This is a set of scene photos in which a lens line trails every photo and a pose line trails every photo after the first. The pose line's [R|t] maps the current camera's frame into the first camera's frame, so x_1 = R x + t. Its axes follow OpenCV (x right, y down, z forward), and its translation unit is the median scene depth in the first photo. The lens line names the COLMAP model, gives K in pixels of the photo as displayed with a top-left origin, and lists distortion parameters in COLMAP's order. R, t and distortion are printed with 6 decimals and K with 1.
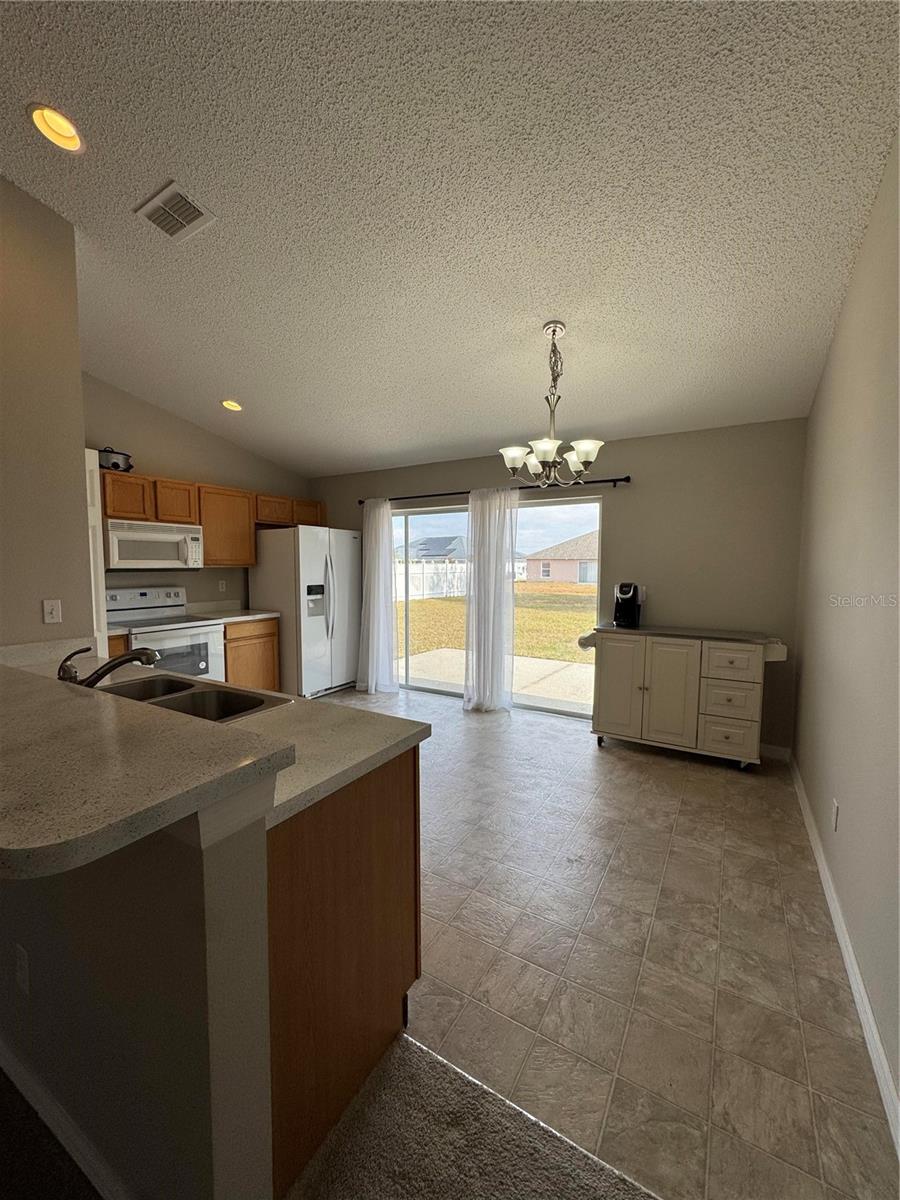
lens RADIAL K [[484.9, 0, 450.0], [0, 484.9, 600.0], [0, 0, 1]] dist [-0.002777, -0.000391]
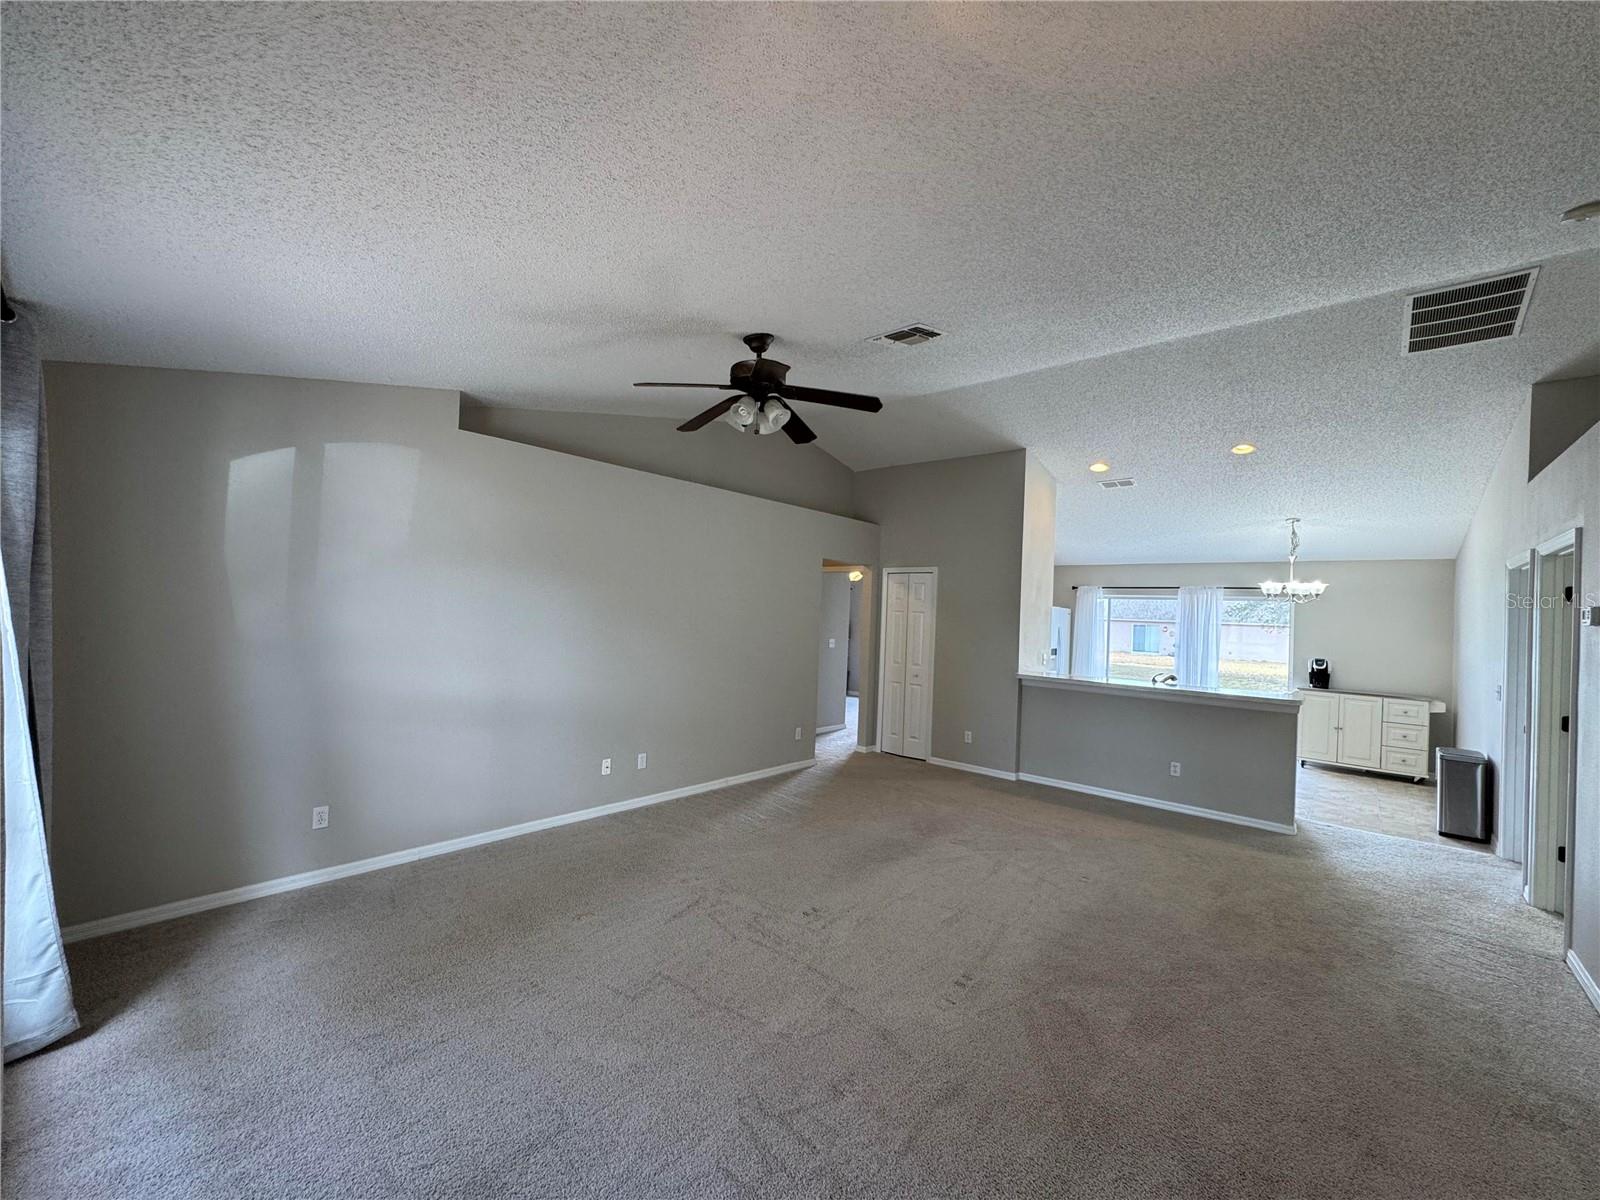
lens RADIAL K [[646.5, 0, 800.0], [0, 646.5, 600.0], [0, 0, 1]] dist [-0.002777, -0.000391]
pose [[0.980637, 0.033072, -0.193023, -0.672607], [-0.051796, 0.994339, -0.092778, 0.043277], [0.188861, 0.100980, 0.976798, -1.023612]]
